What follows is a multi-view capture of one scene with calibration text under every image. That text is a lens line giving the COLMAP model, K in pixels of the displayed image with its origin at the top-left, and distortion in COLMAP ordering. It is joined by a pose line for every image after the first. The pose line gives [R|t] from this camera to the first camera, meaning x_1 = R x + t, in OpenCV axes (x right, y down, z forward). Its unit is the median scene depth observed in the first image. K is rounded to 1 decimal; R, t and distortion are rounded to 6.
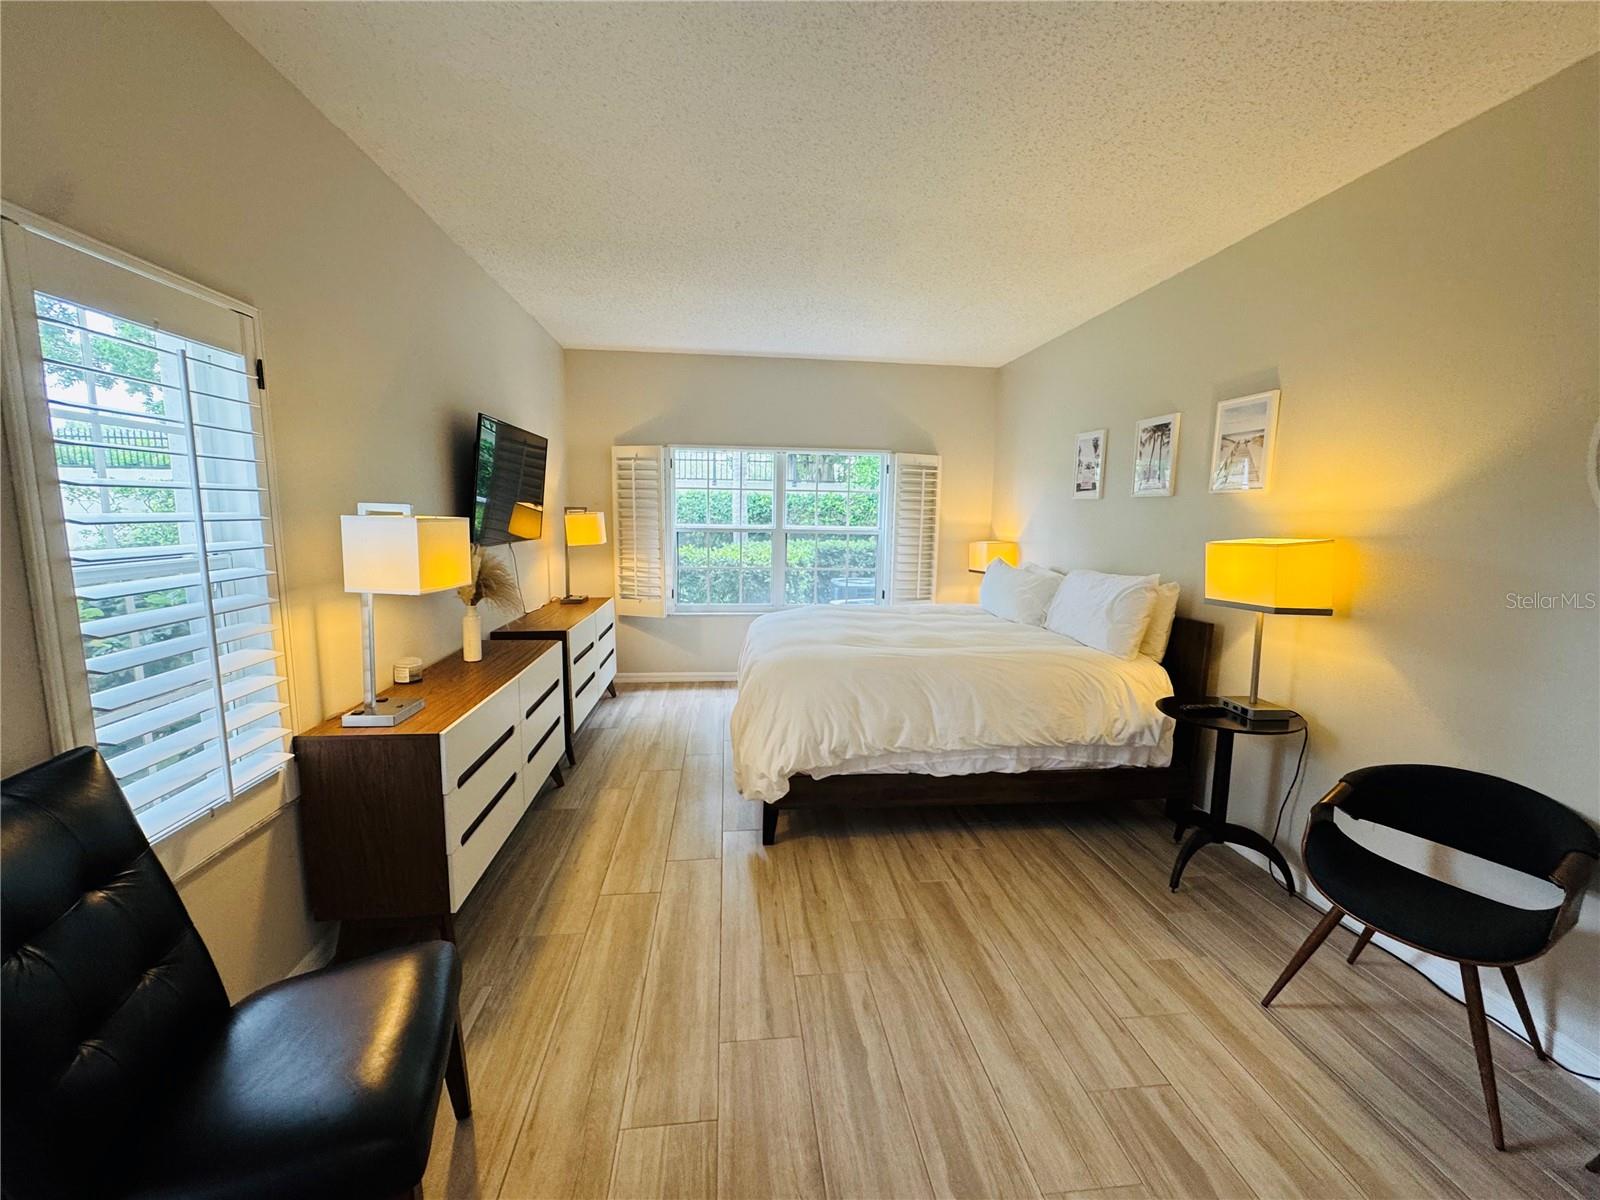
lens RADIAL K [[640.3, 0, 798.3], [0, 640.3, 599.6], [0, 0, 1]] dist [0.000074, -0.000044]
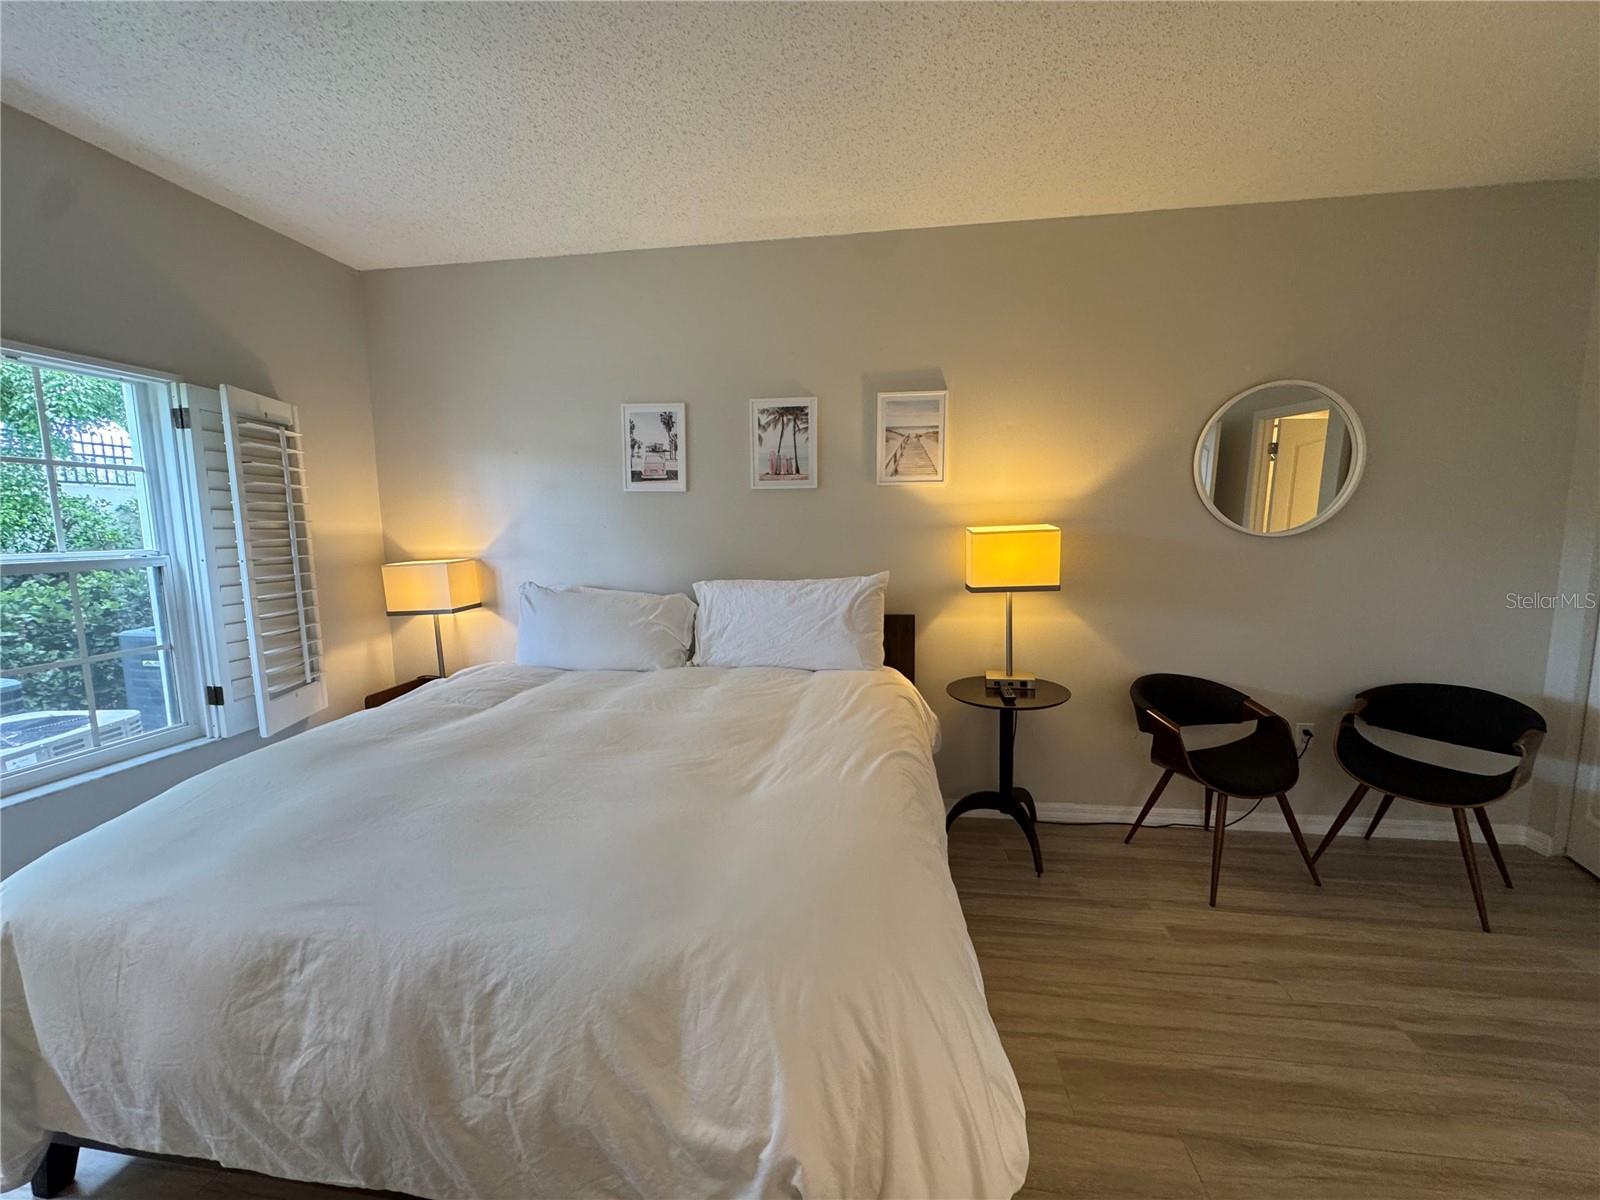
lens RADIAL K [[640.3, 0, 796.2], [0, 640.3, 597.4], [0, 0, 1]] dist [0.000074, -0.000044]
pose [[0.244437, -0.135713, 0.960121, -0.323035], [0.146898, 0.983912, 0.101677, -0.105166], [-0.958474, 0.116186, 0.260440, 0.805219]]
